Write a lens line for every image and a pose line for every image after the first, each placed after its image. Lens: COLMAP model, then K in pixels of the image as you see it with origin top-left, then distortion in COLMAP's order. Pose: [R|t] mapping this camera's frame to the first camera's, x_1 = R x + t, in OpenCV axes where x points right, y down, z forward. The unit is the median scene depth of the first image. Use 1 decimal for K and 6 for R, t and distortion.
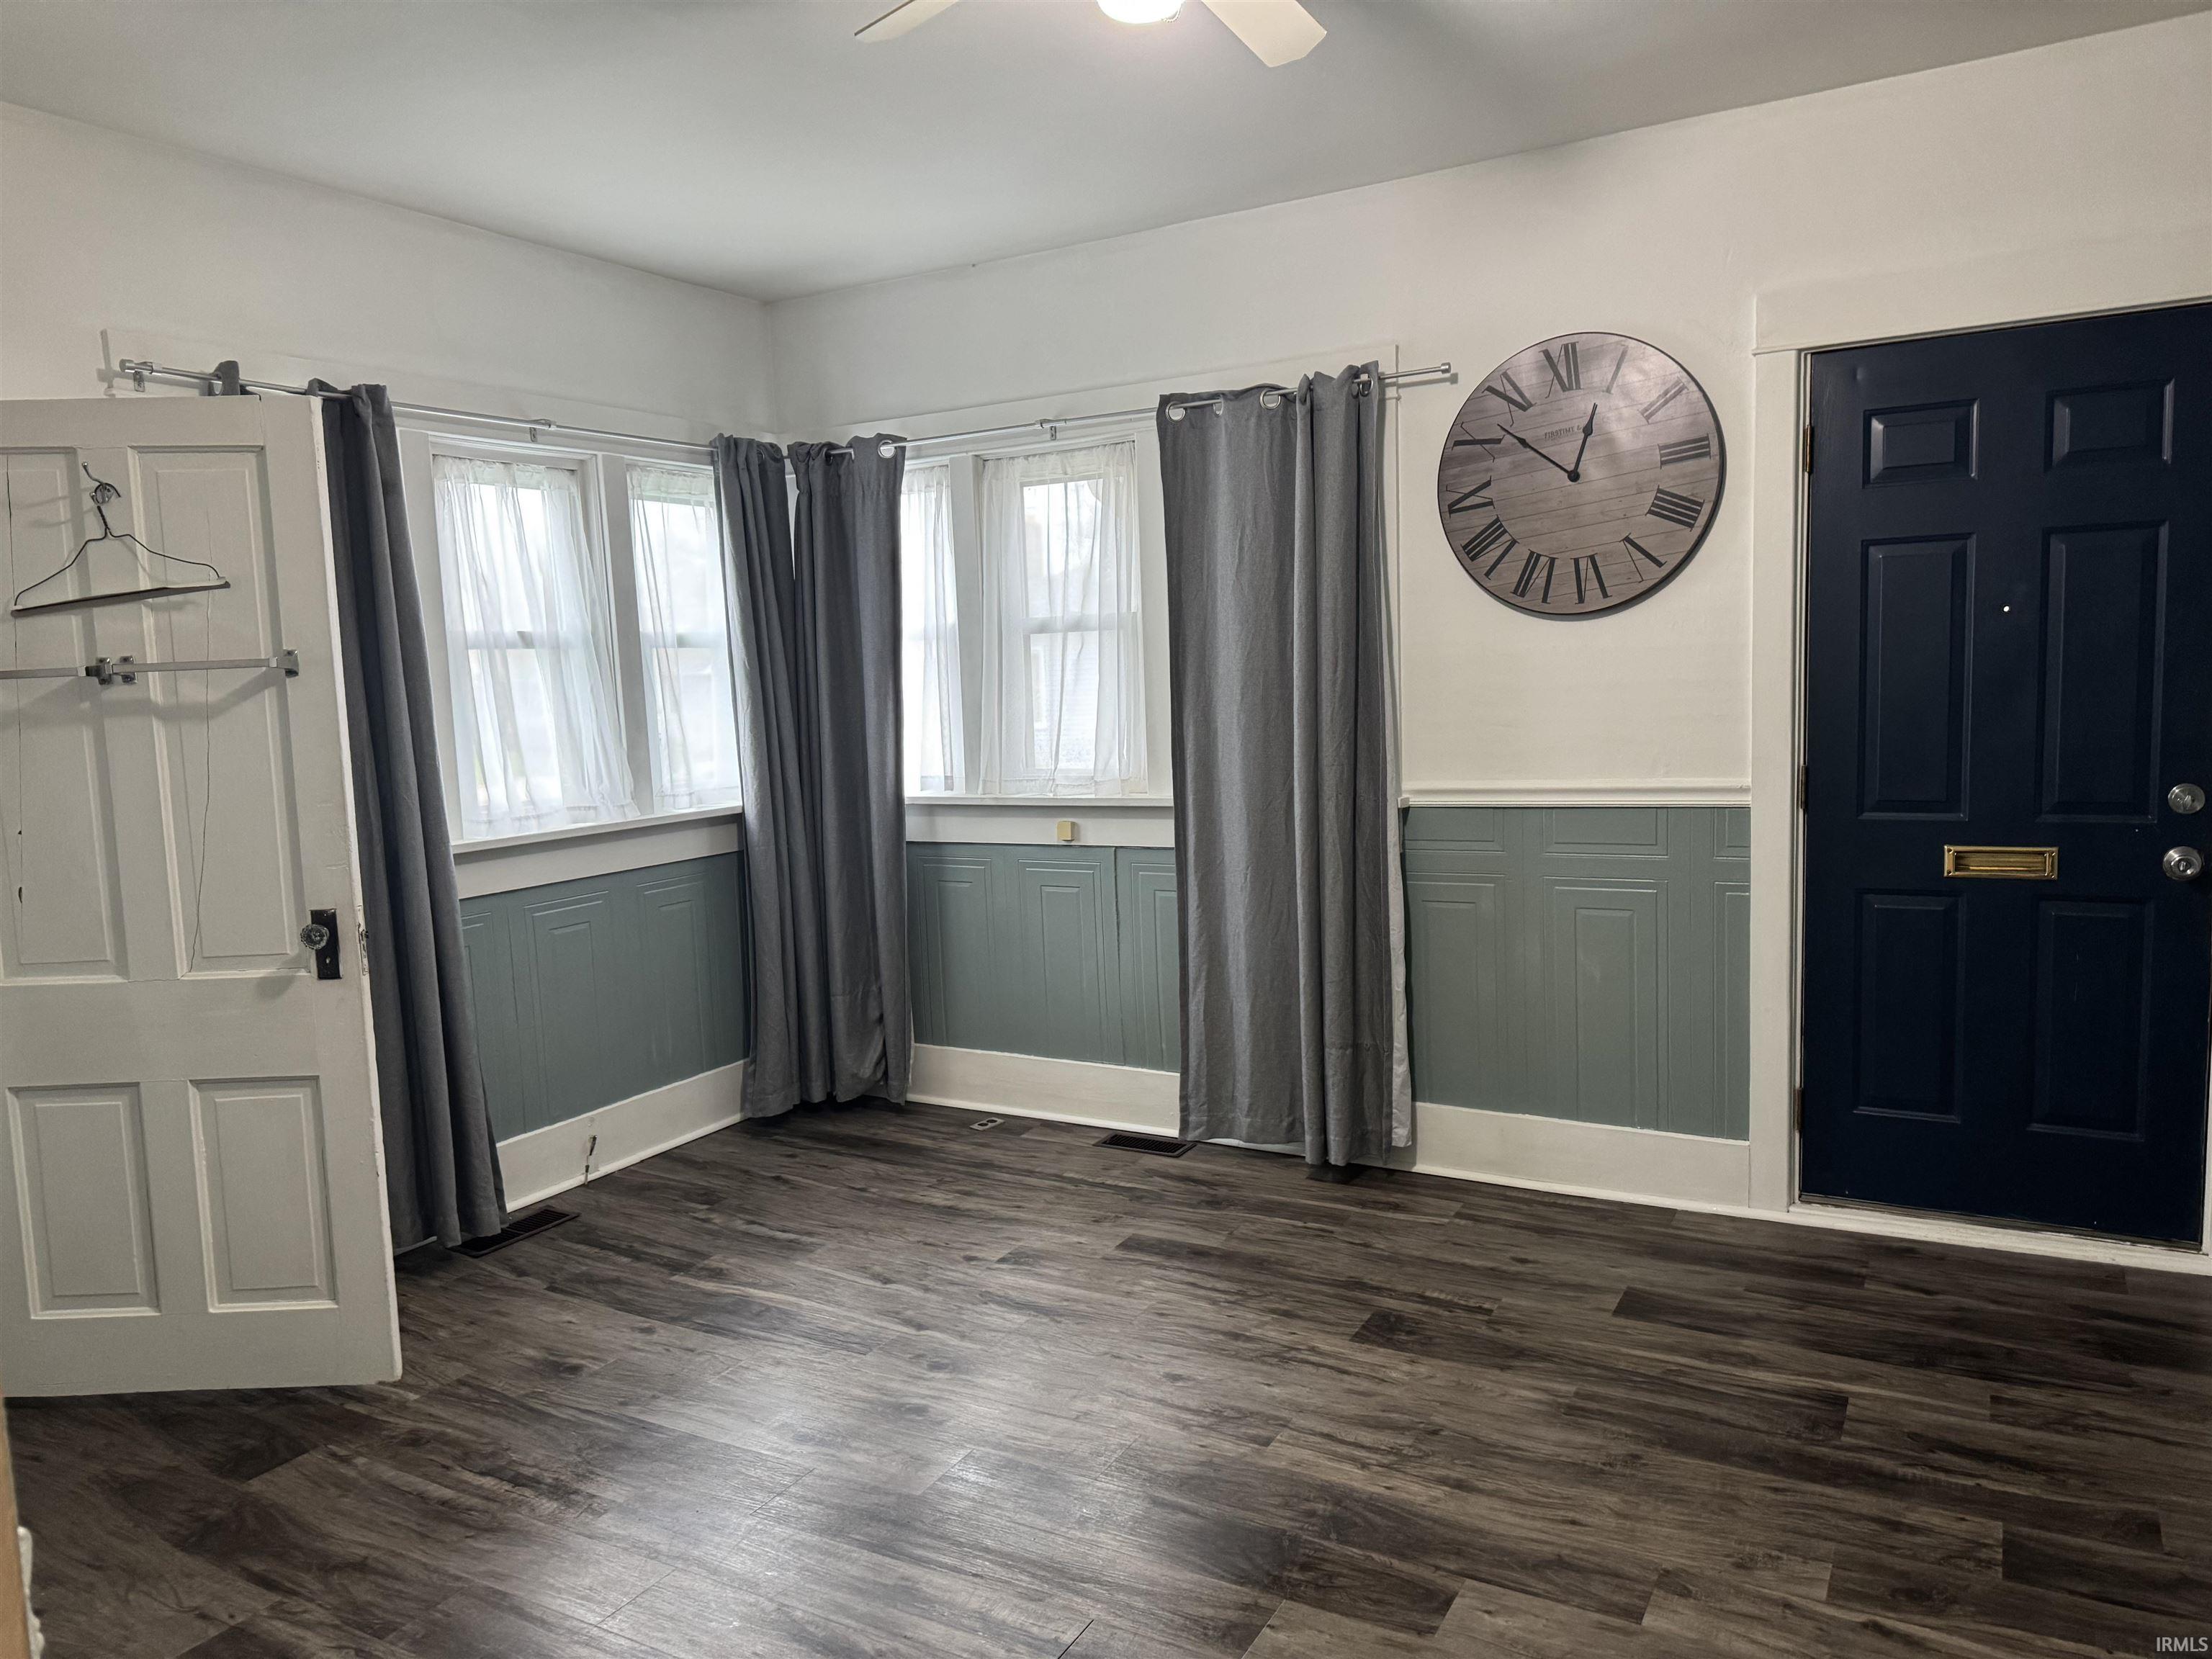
lens RADIAL K [[1591.4, 0, 1106.0], [0, 1591.4, 829.5], [0, 0, 1]] dist [0.134834, -0.110708]
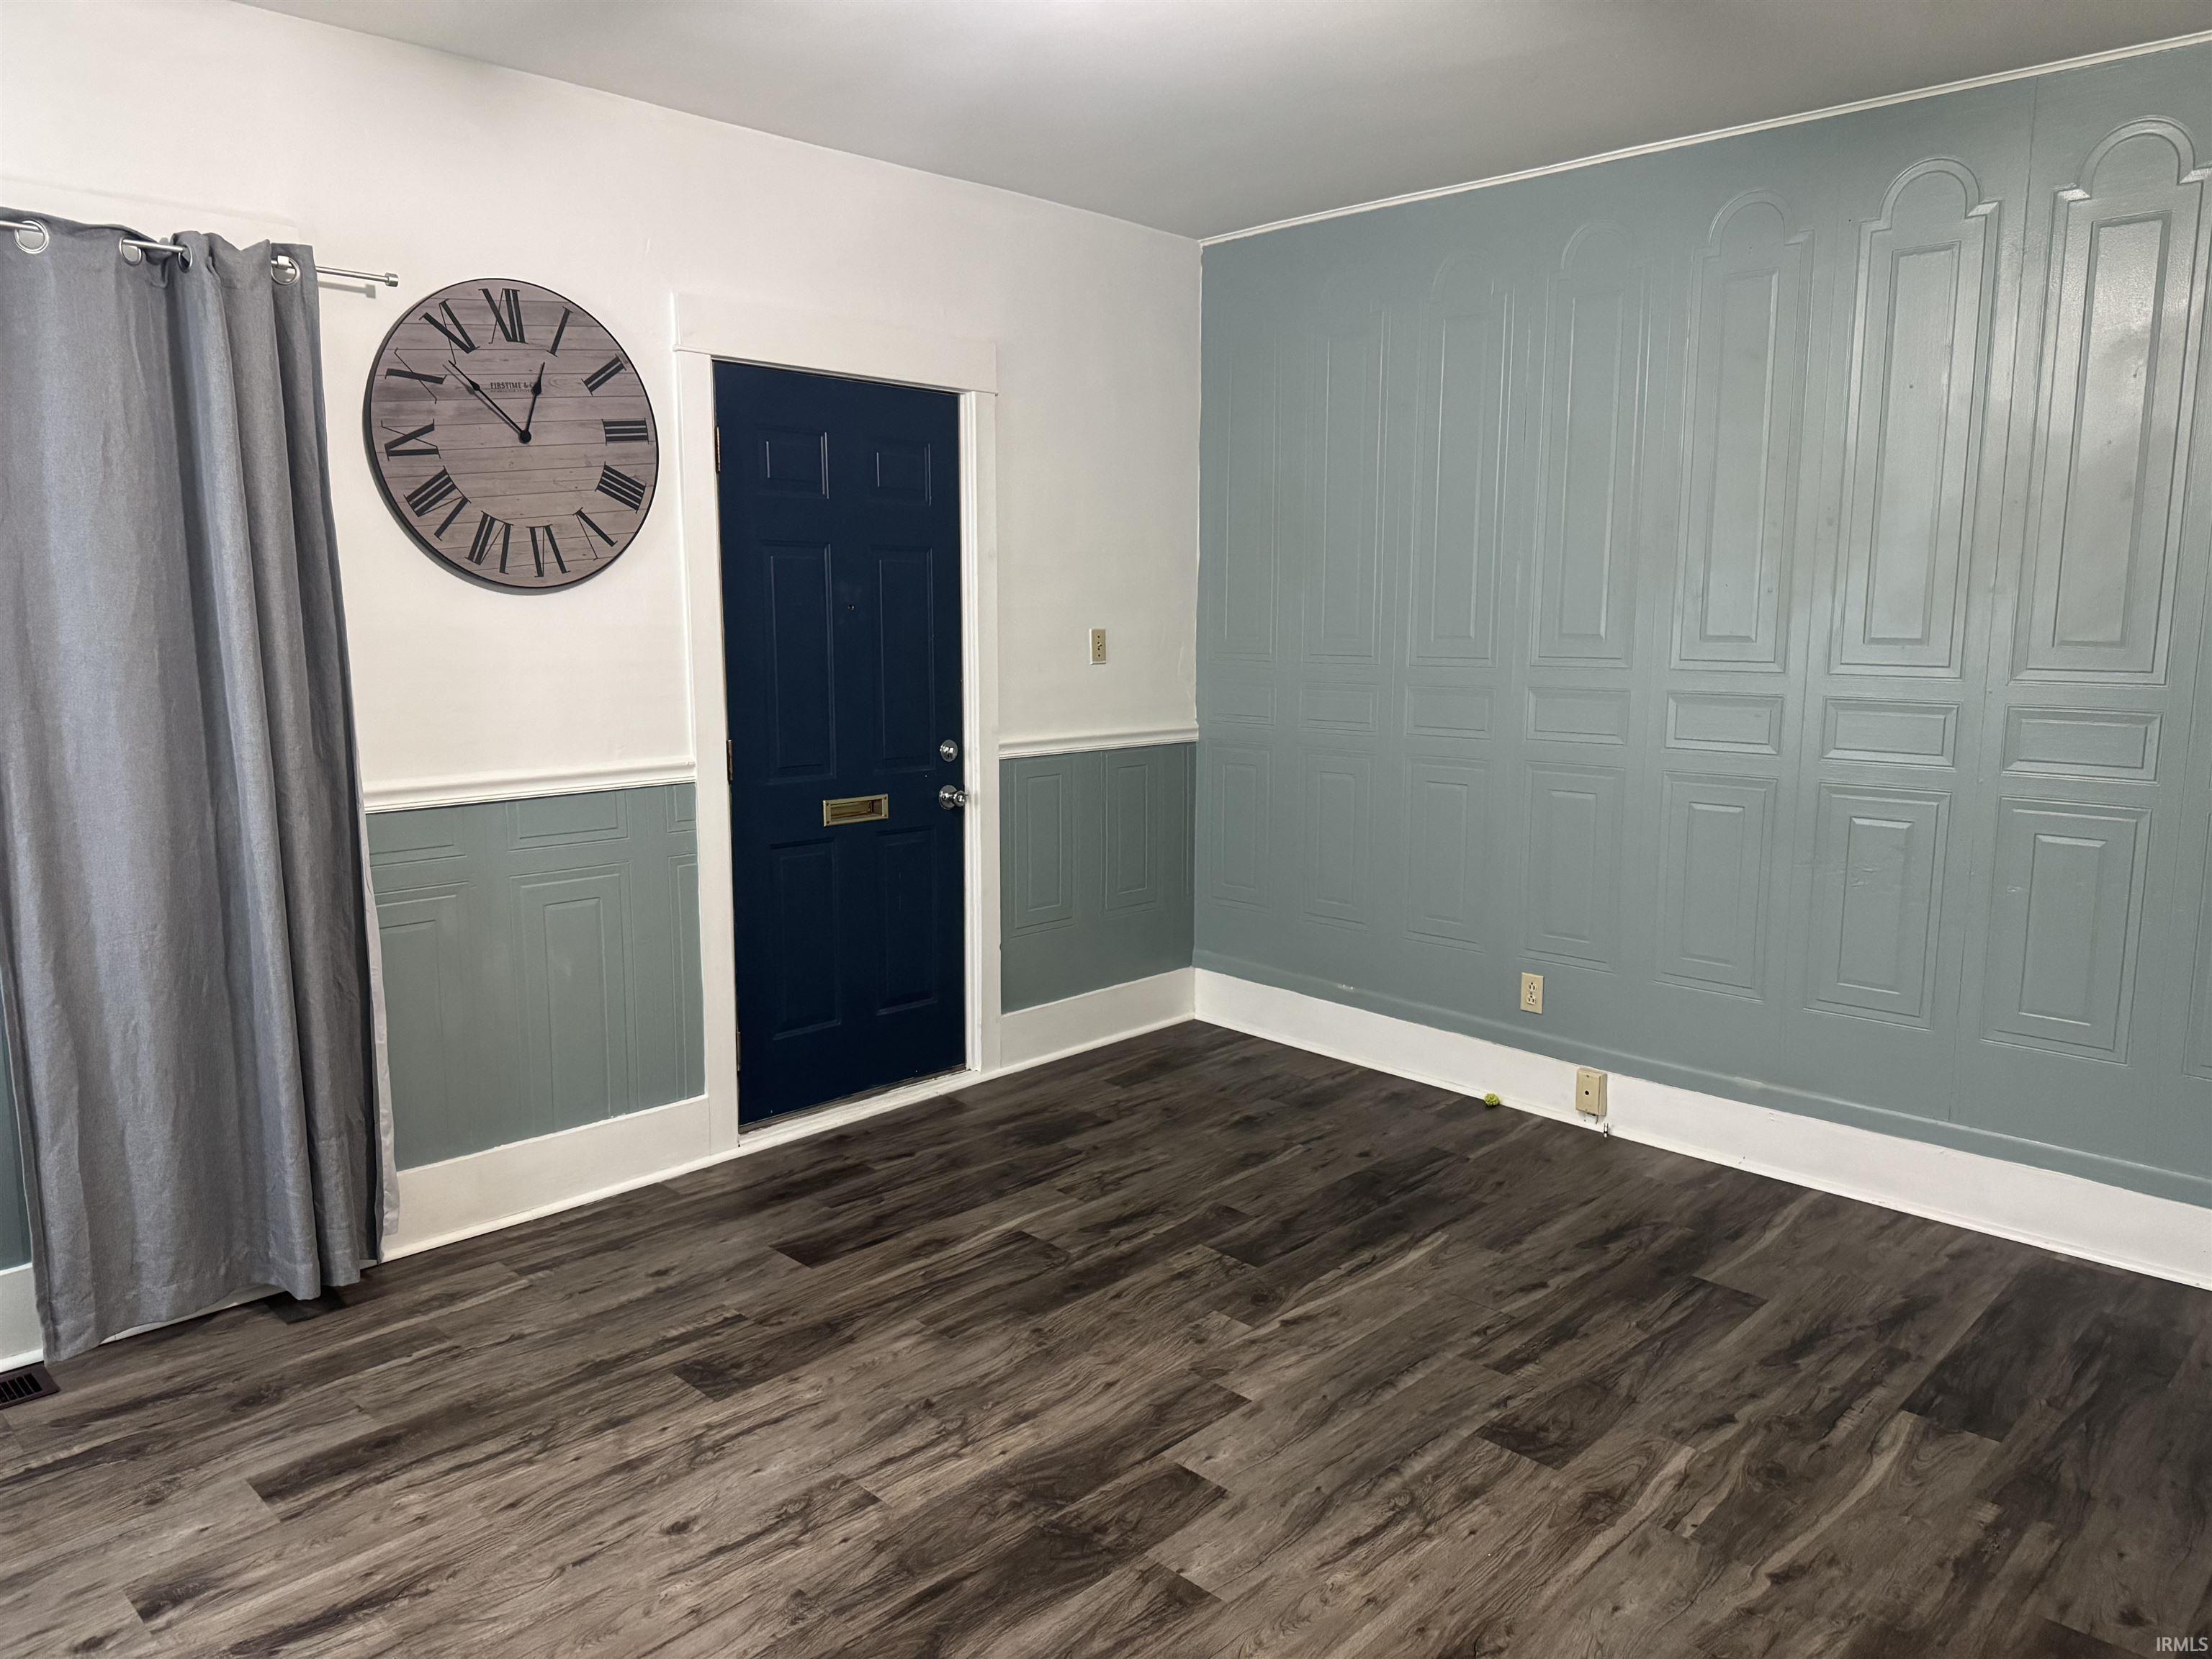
lens RADIAL K [[1571.8, 0, 1106.0], [0, 1571.8, 829.5], [0, 0, 1]] dist [0.066570, -0.043463]
pose [[0.252836, -0.102165, 0.962100, -0.528833], [0.089905, 0.992587, 0.081776, -0.042918], [-0.963323, 0.065821, 0.260147, 0.474442]]
